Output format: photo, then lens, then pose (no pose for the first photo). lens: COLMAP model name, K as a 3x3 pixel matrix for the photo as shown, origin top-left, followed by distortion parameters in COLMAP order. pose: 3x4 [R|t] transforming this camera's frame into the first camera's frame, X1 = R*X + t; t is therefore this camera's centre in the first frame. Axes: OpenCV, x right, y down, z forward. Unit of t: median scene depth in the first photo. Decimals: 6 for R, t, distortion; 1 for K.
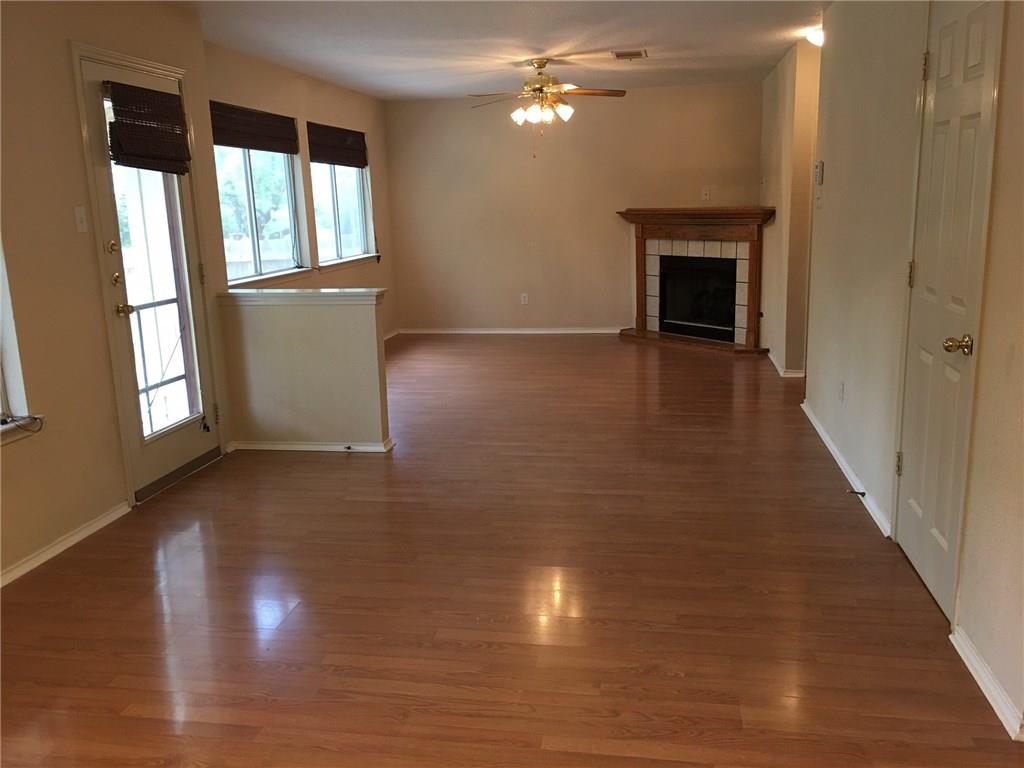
lens RADIAL K [[869.7, 0, 513.3], [0, 869.7, 388.8], [0, 0, 1]] dist [0.021576, -0.015222]
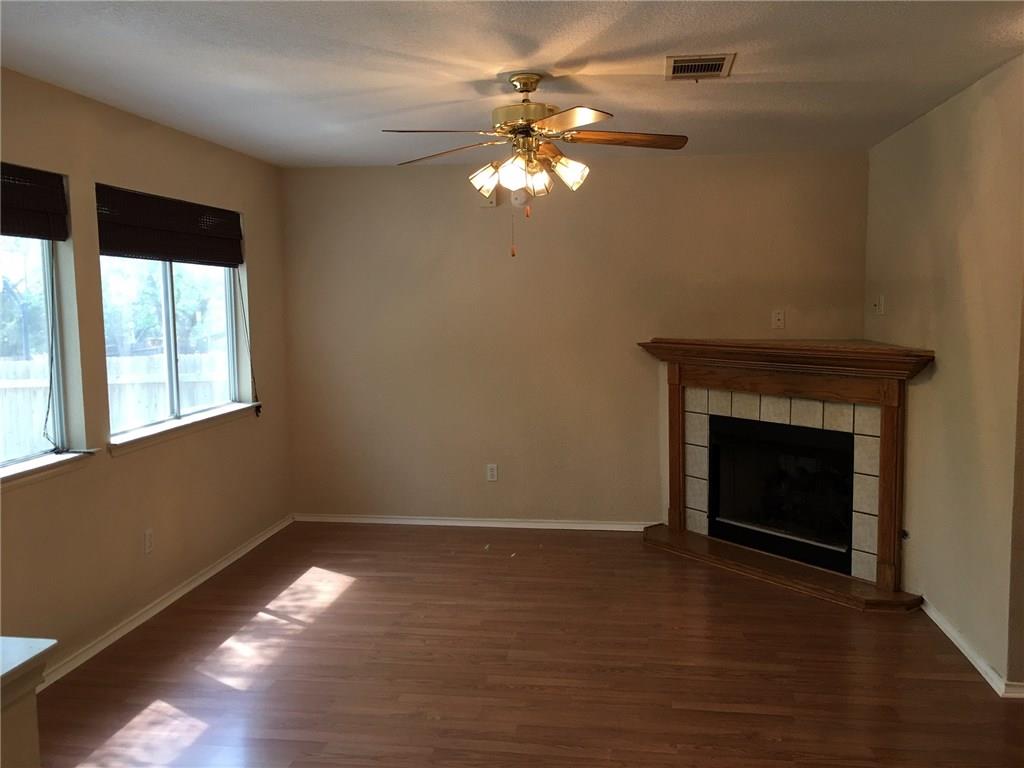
lens RADIAL K [[869.7, 0, 513.5], [0, 869.7, 380.0], [0, 0, 1]] dist [0.021576, -0.015222]
pose [[0.999296, 0.017661, 0.033097, 0.007430], [-0.013533, 0.992553, -0.121063, -0.109465], [-0.034988, 0.120530, 0.992093, 0.417124]]
